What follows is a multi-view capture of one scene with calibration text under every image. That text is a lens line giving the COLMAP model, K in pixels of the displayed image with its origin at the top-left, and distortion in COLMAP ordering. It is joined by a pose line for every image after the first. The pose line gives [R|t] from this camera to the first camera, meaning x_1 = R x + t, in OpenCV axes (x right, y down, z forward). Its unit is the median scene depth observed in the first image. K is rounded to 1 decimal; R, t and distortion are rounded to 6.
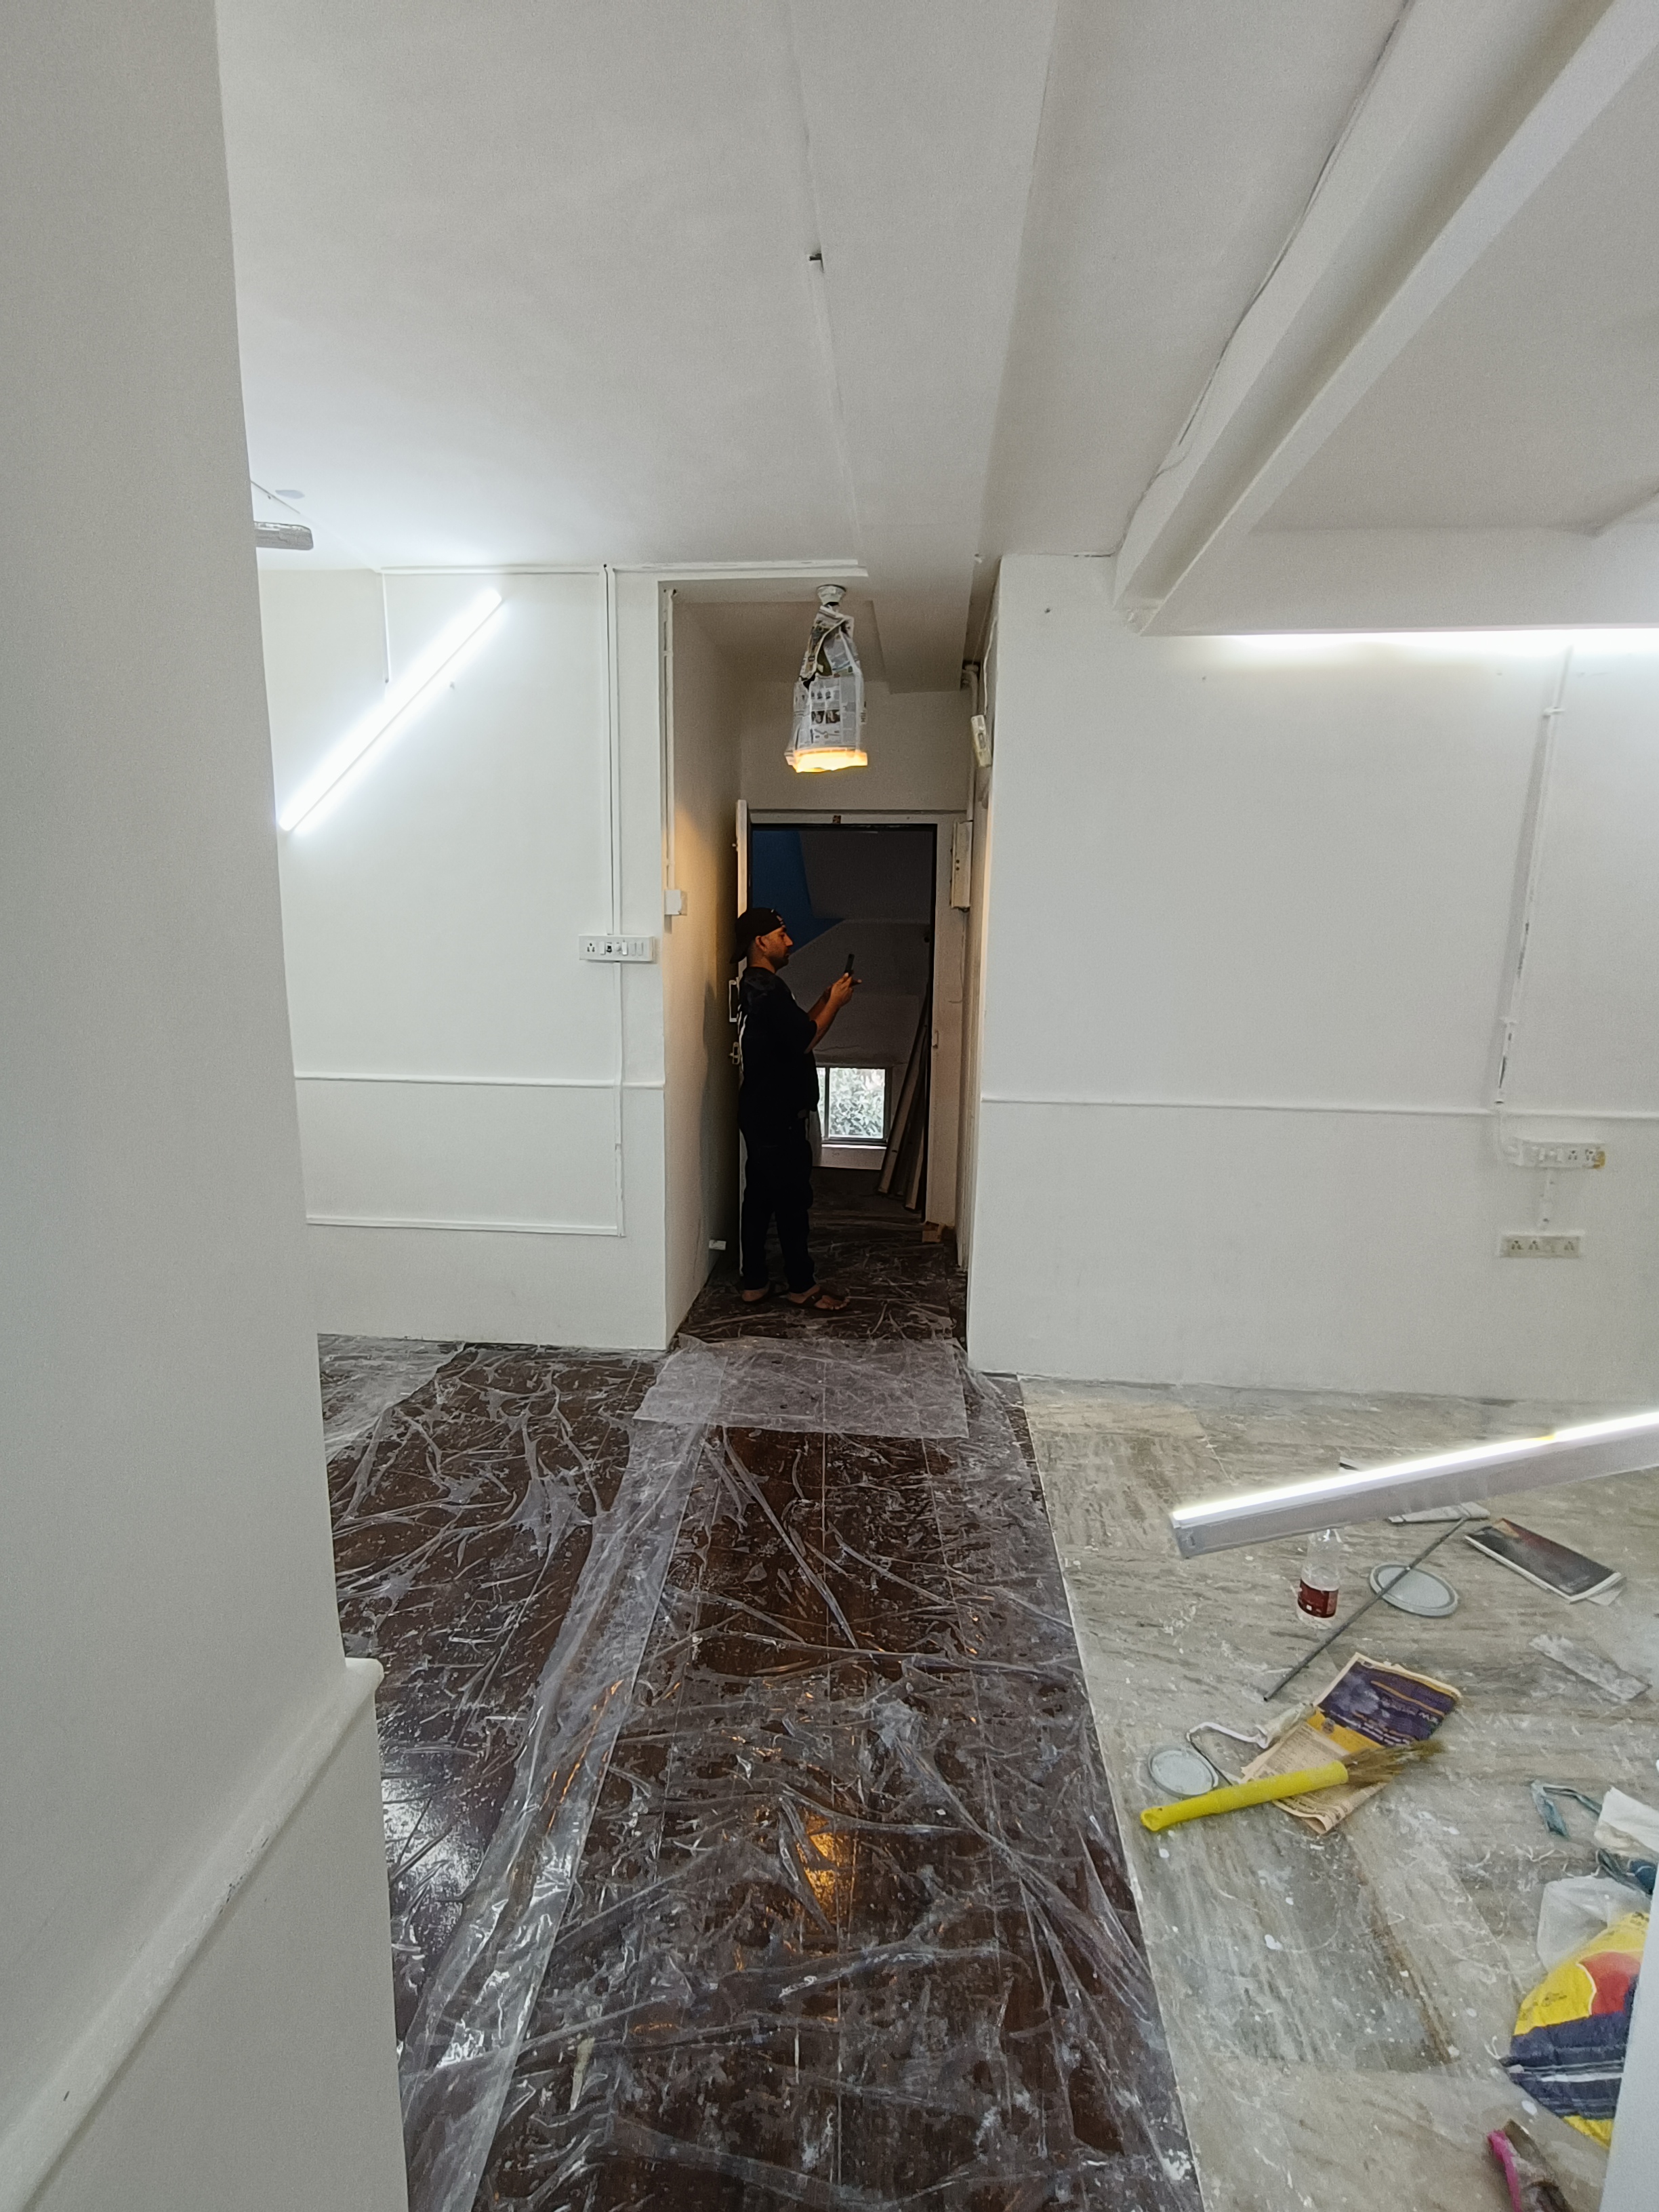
lens RADIAL K [[1023.9, 0, 823.3], [0, 1023.9, 1104.3], [0, 0, 1]] dist [0.000381, 0.000397]
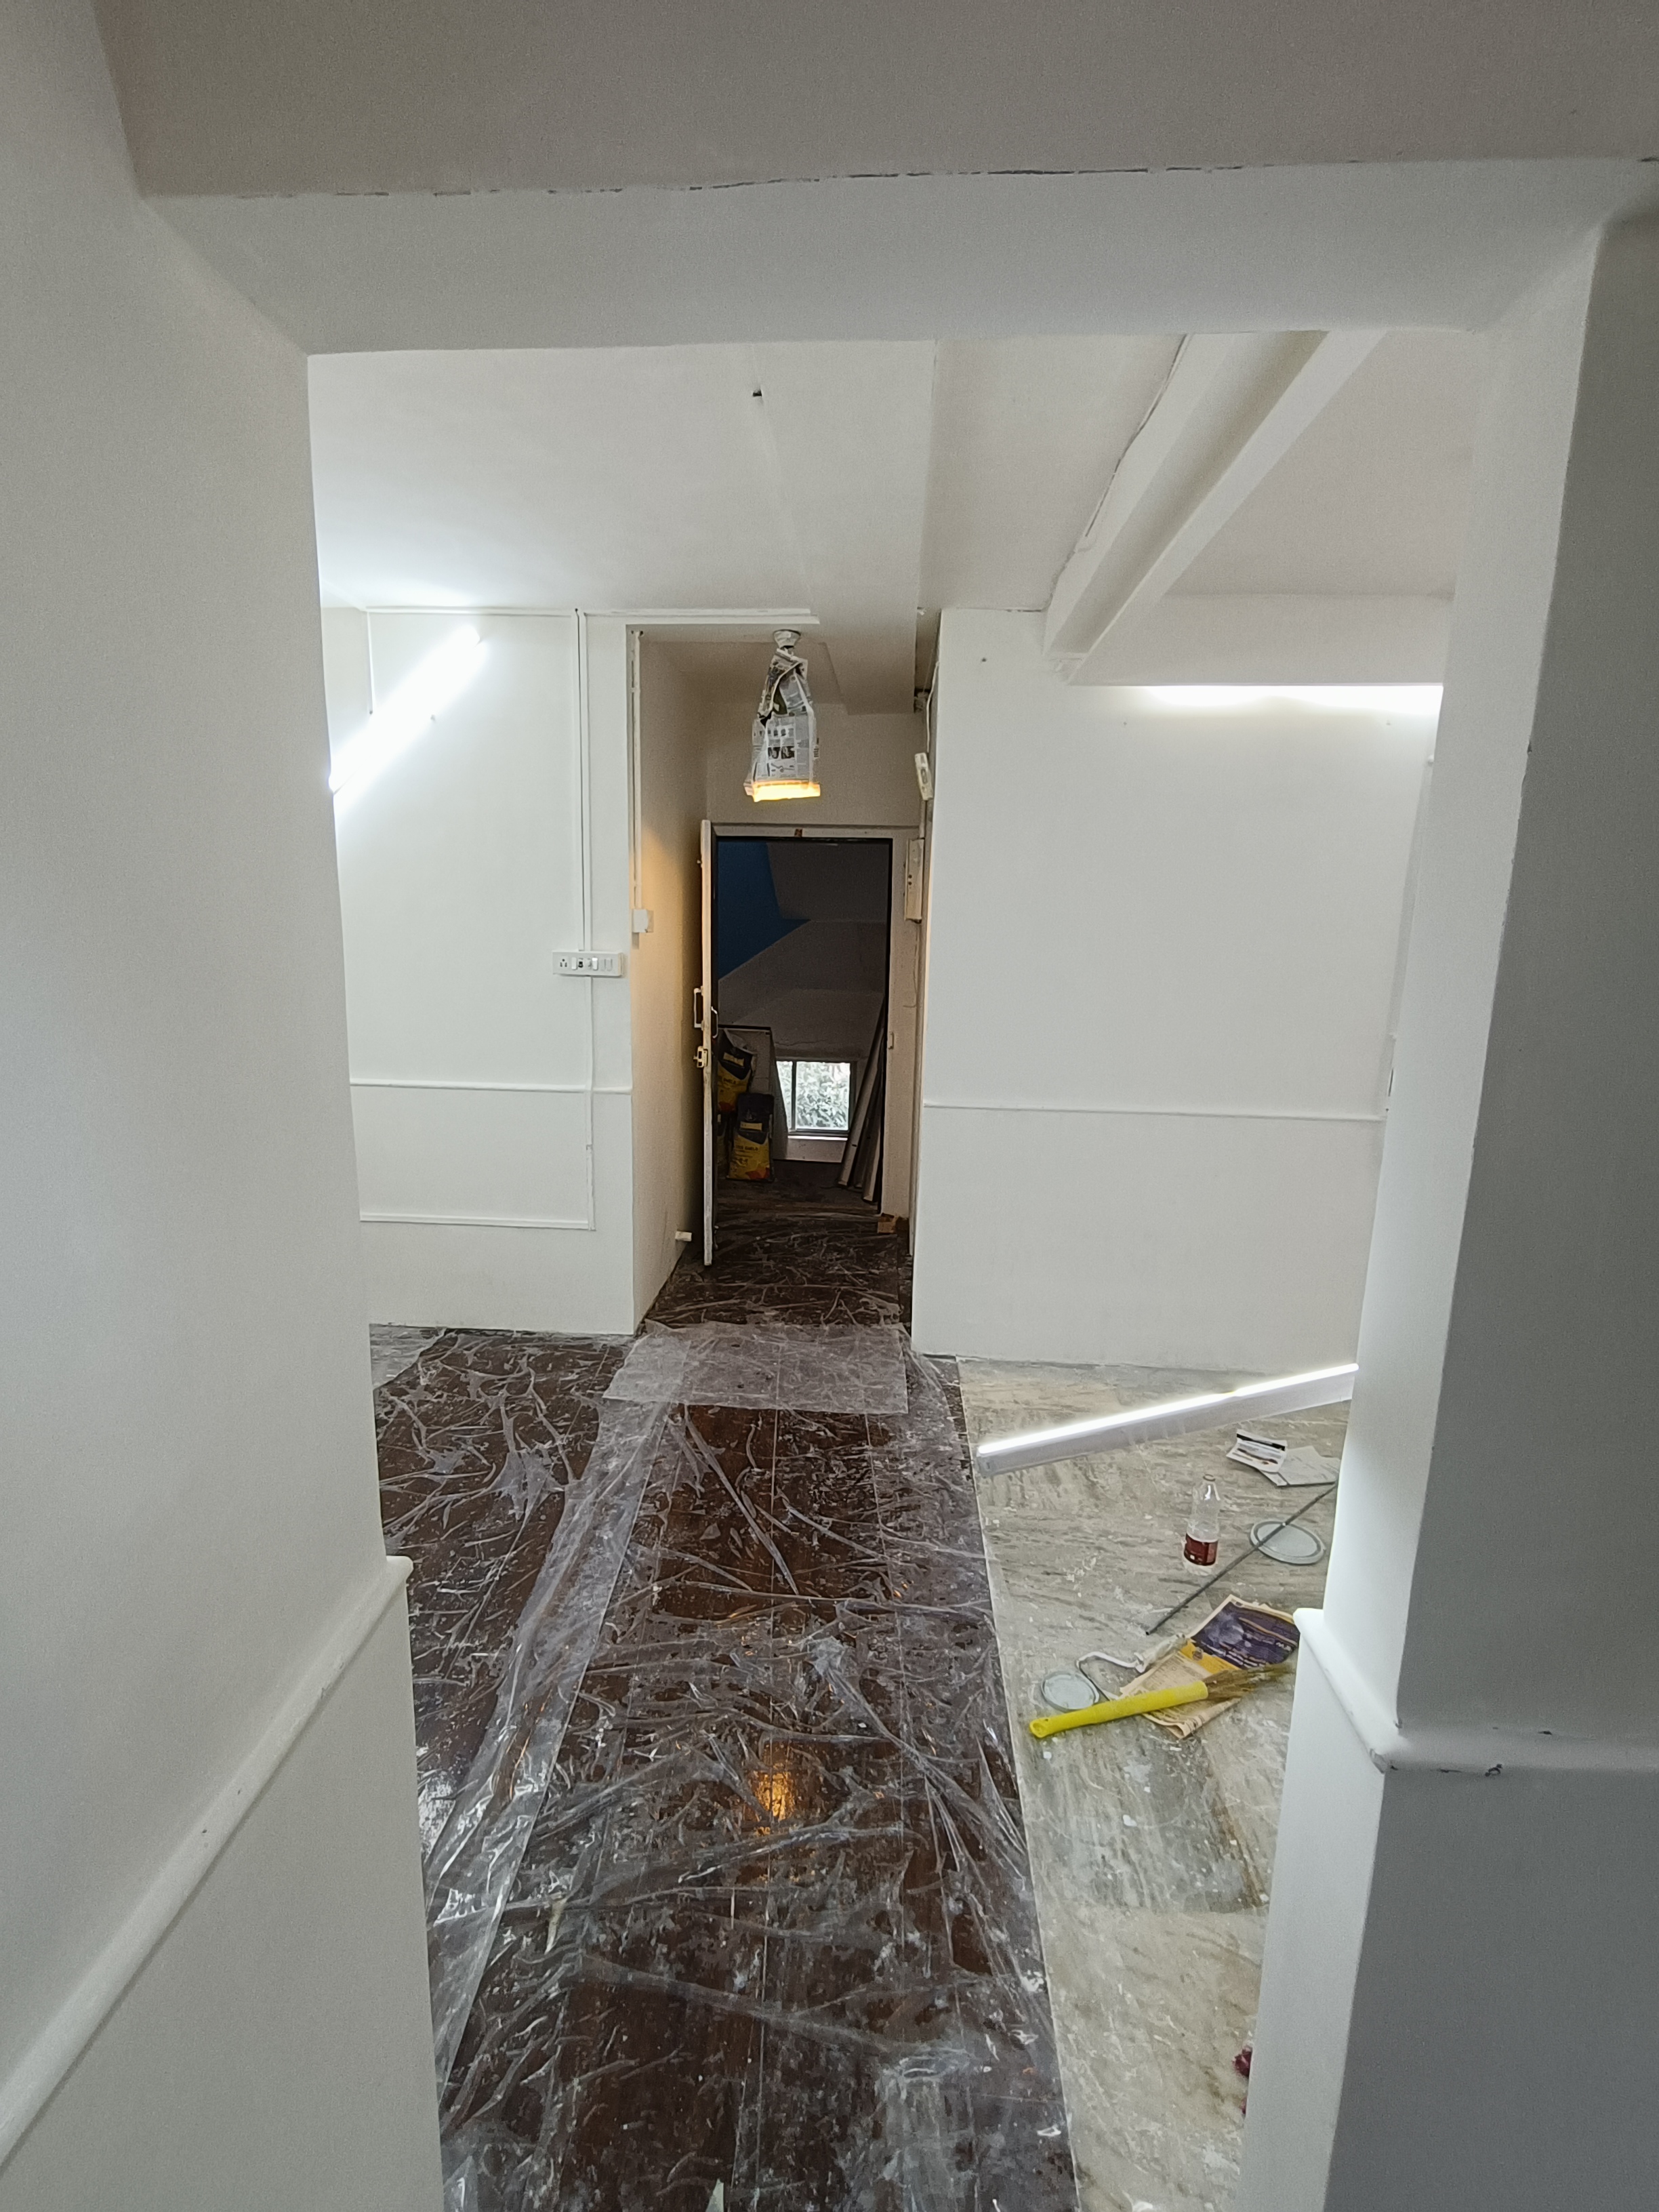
lens RADIAL K [[1023.9, 0, 822.9], [0, 1023.9, 1105.9], [0, 0, 1]] dist [0.000381, 0.000397]
pose [[0.999691, 0.003139, 0.024660, 0.029136], [-0.003538, 0.999863, 0.016150, -0.030468], [-0.024605, -0.016232, 0.999565, -0.125309]]
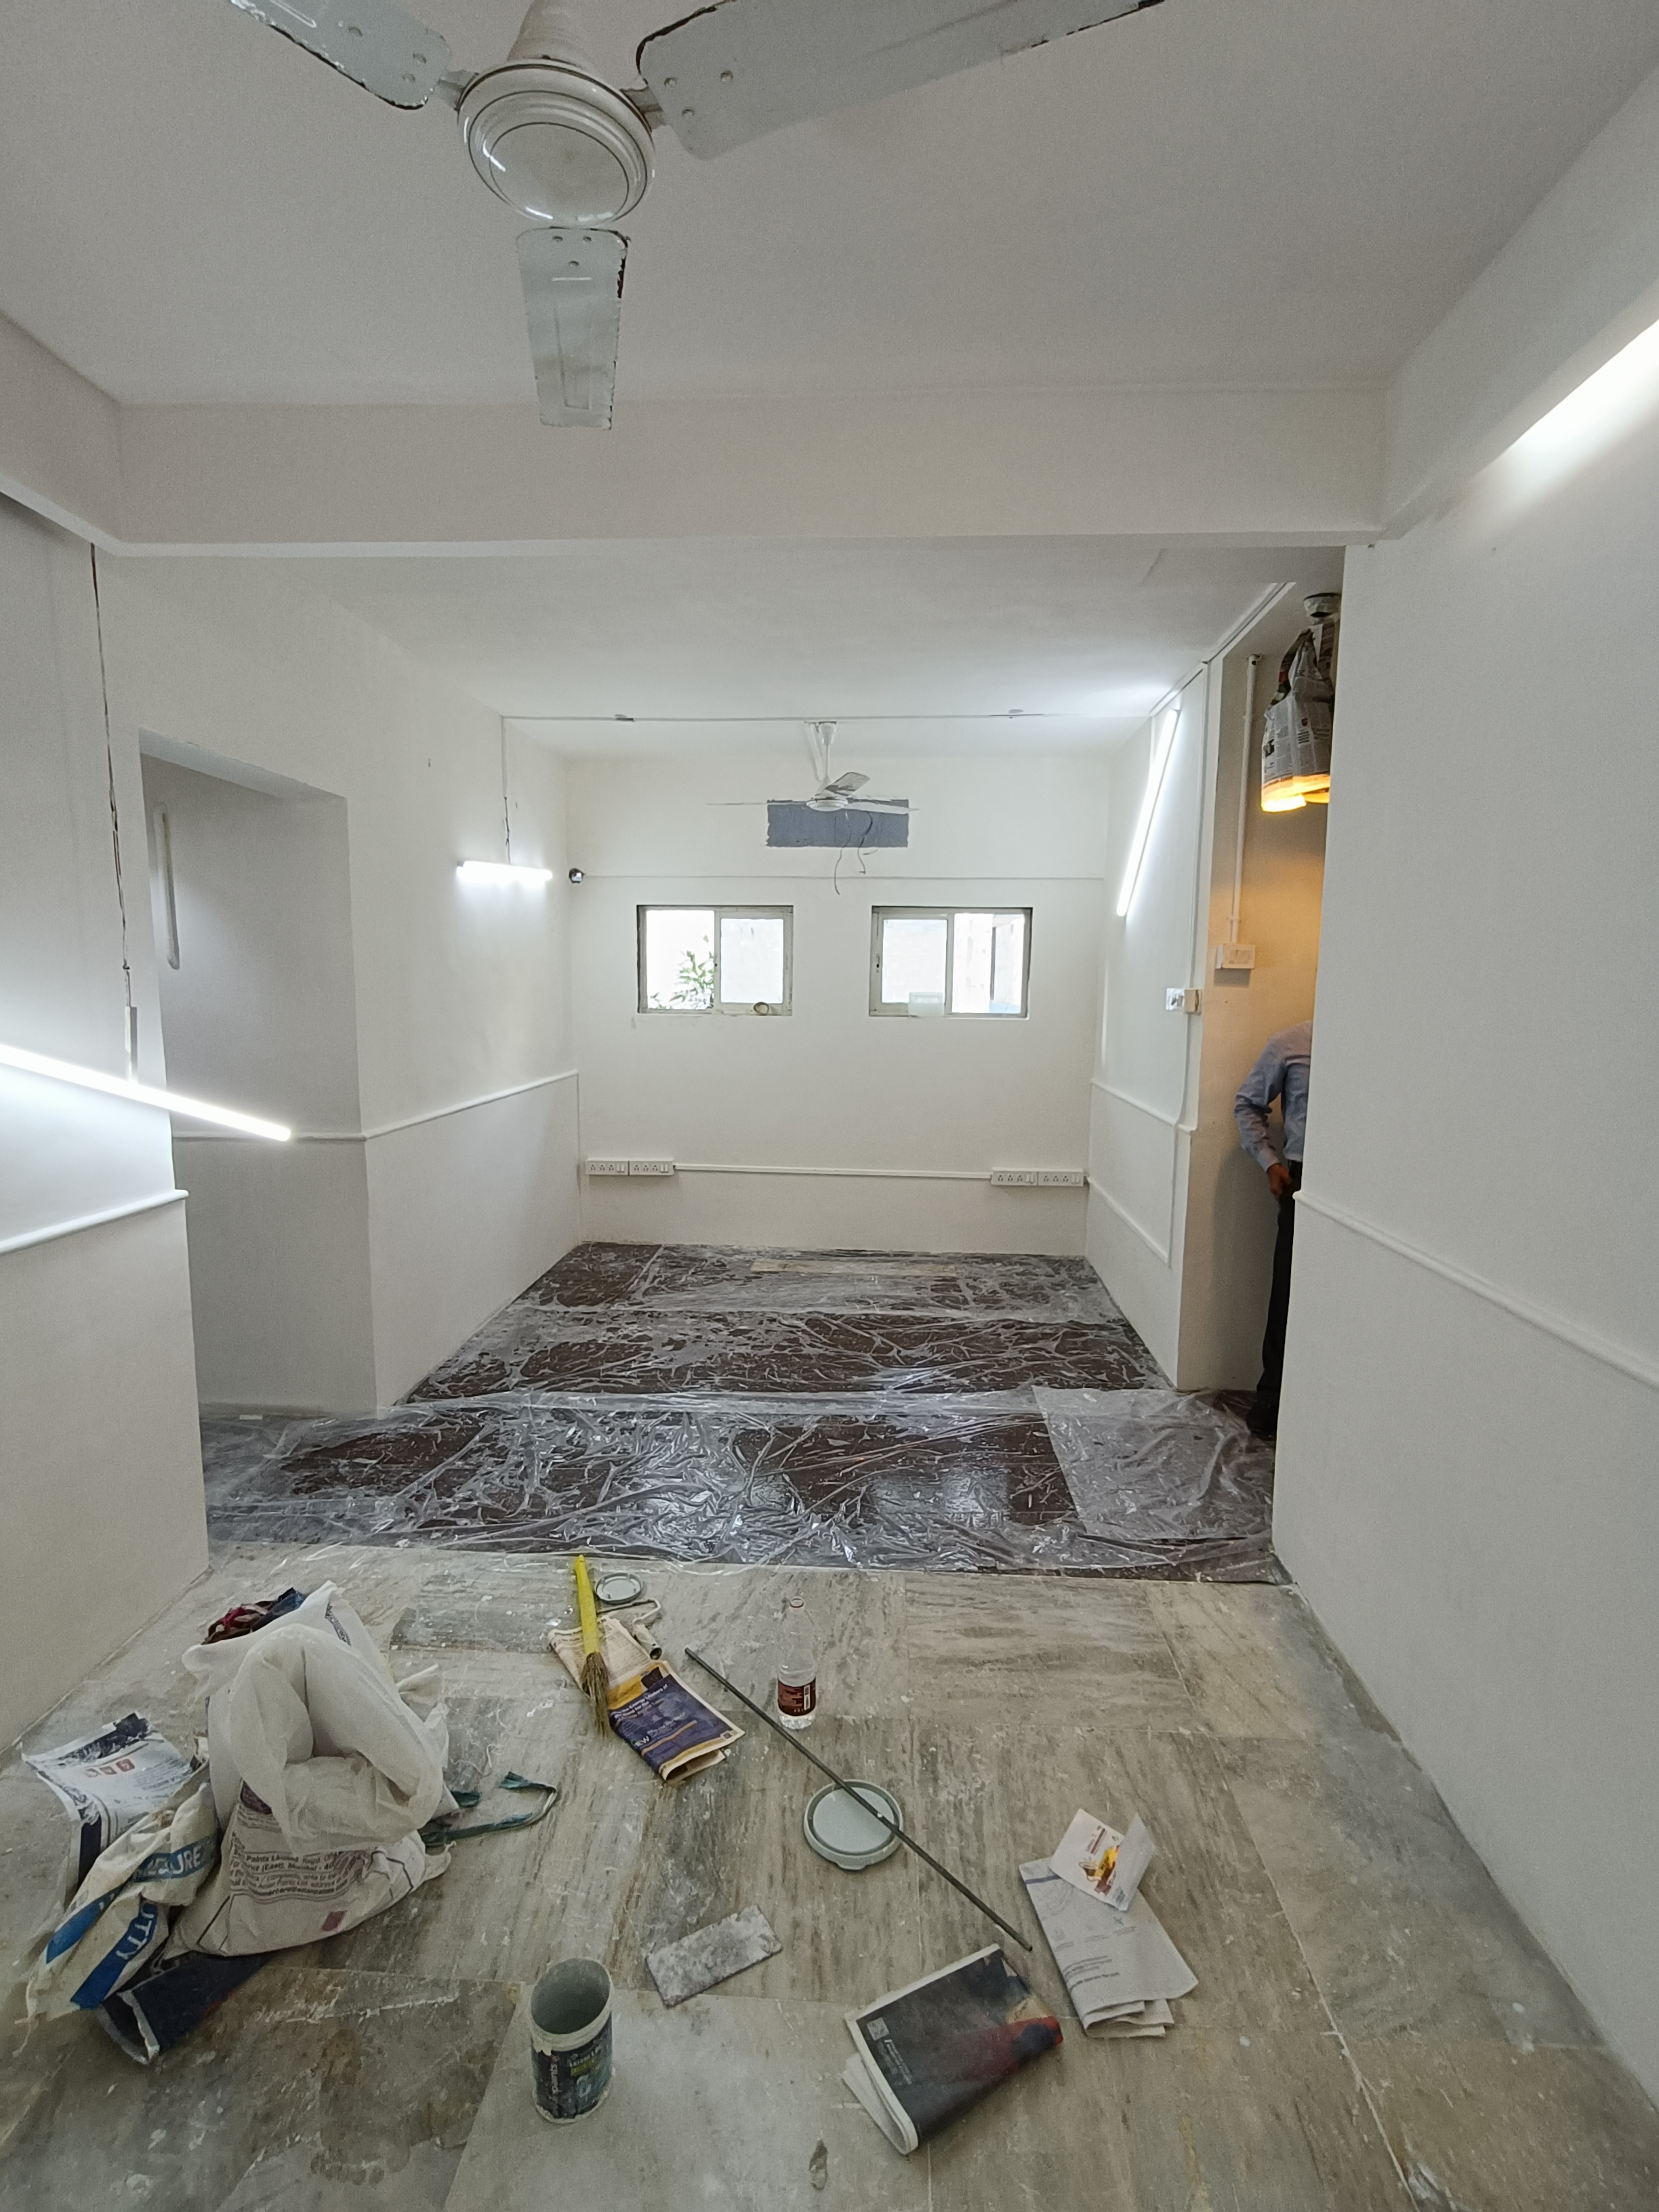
lens RADIAL K [[1023.9, 0, 825.2], [0, 1023.9, 1109.6], [0, 0, 1]] dist [0.000381, 0.000397]
pose [[0.039389, 0.114388, -0.992655, 1.299918], [-0.178784, 0.978202, 0.105628, -0.126263], [0.983100, 0.173310, 0.058981, 0.859127]]
